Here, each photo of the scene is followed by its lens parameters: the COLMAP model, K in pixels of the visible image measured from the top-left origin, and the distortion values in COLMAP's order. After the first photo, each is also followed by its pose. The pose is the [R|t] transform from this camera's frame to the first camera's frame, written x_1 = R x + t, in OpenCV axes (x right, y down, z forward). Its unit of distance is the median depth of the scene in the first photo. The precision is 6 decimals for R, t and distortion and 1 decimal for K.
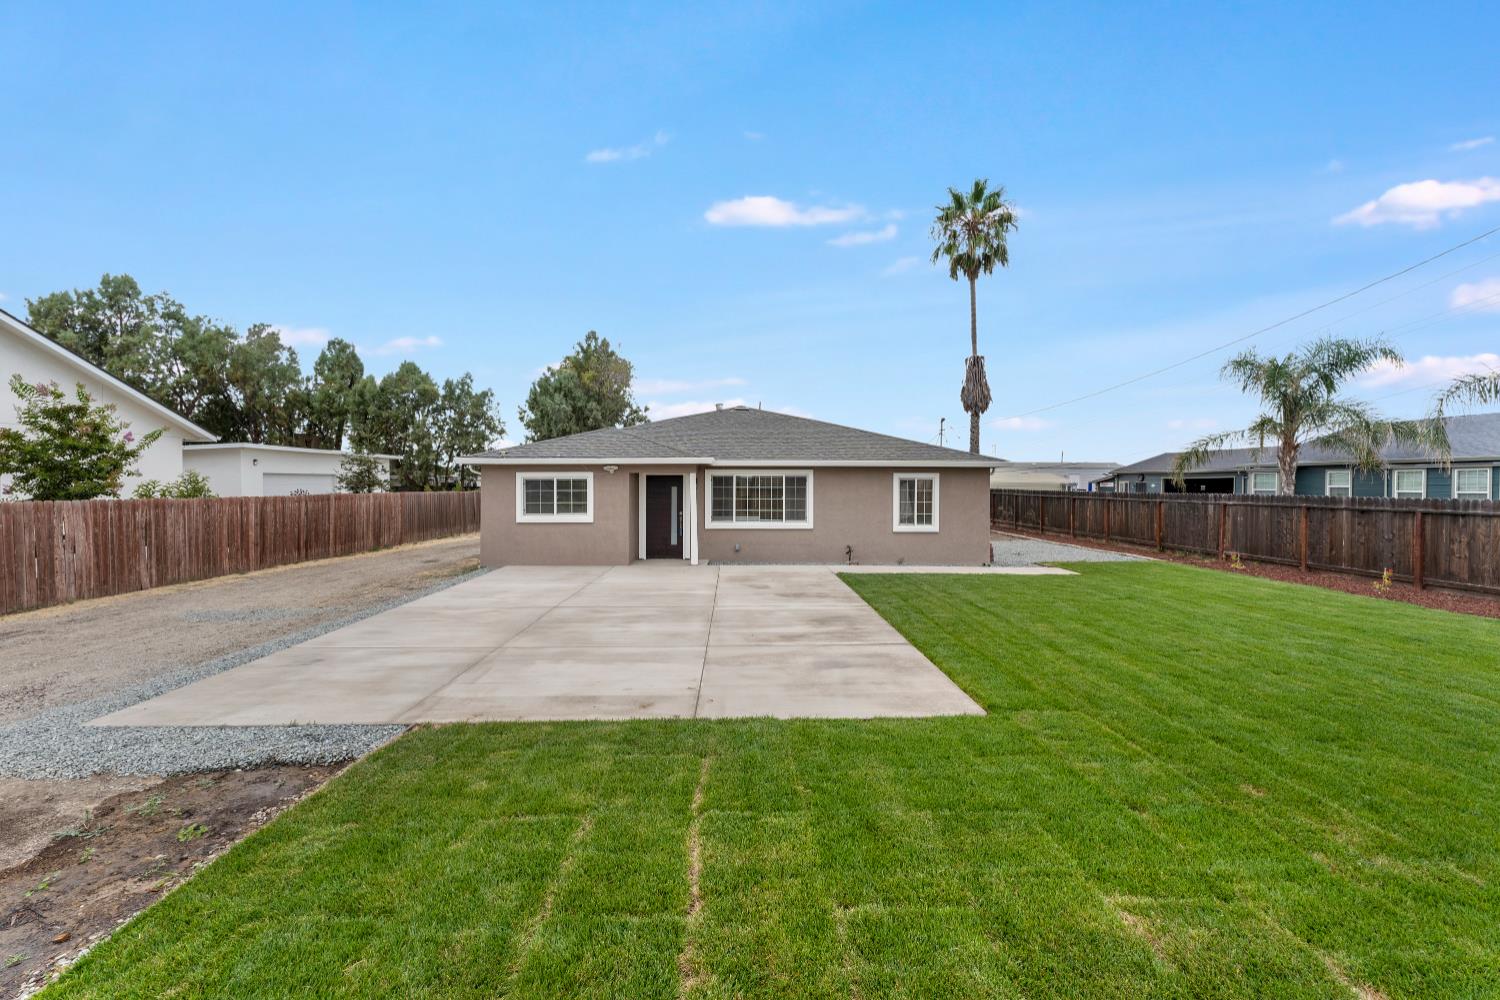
lens RADIAL K [[615.6, 0, 749.7], [0, 615.6, 497.0], [0, 0, 1]] dist [0.001932, 0.000390]
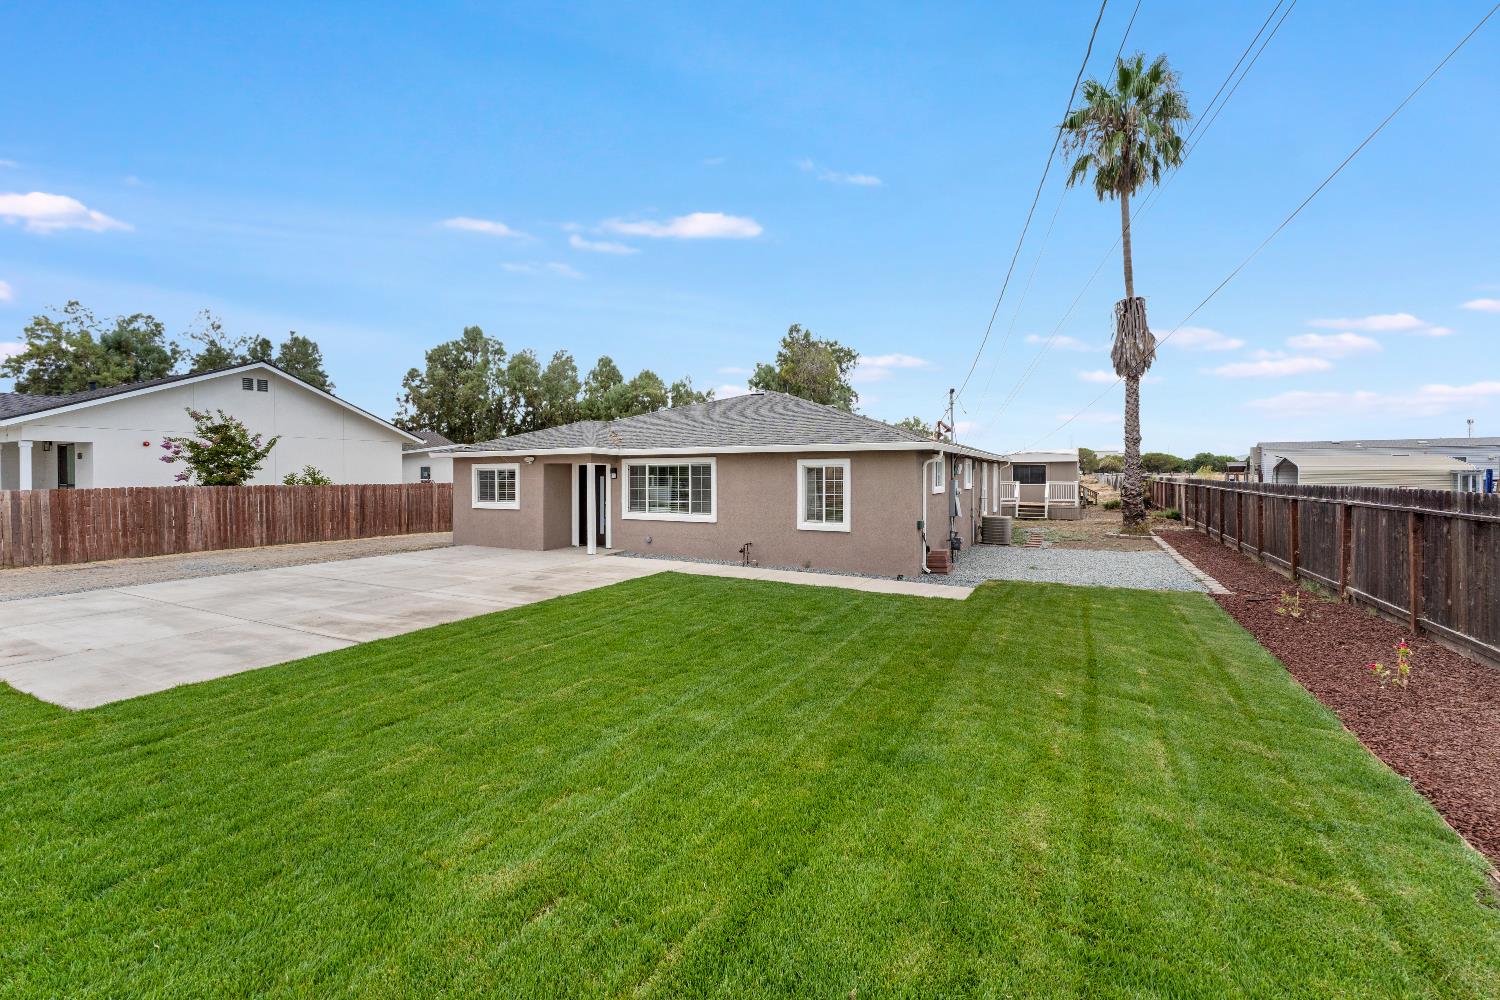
lens RADIAL K [[621.8, 0, 747.2], [0, 621.8, 481.4], [0, 0, 1]] dist [-0.000535, 0.000025]
pose [[0.868376, 0.001682, -0.495903, 0.596743], [-0.006443, 0.999948, -0.007891, -0.002121], [0.495864, 0.010047, 0.868342, 0.226381]]
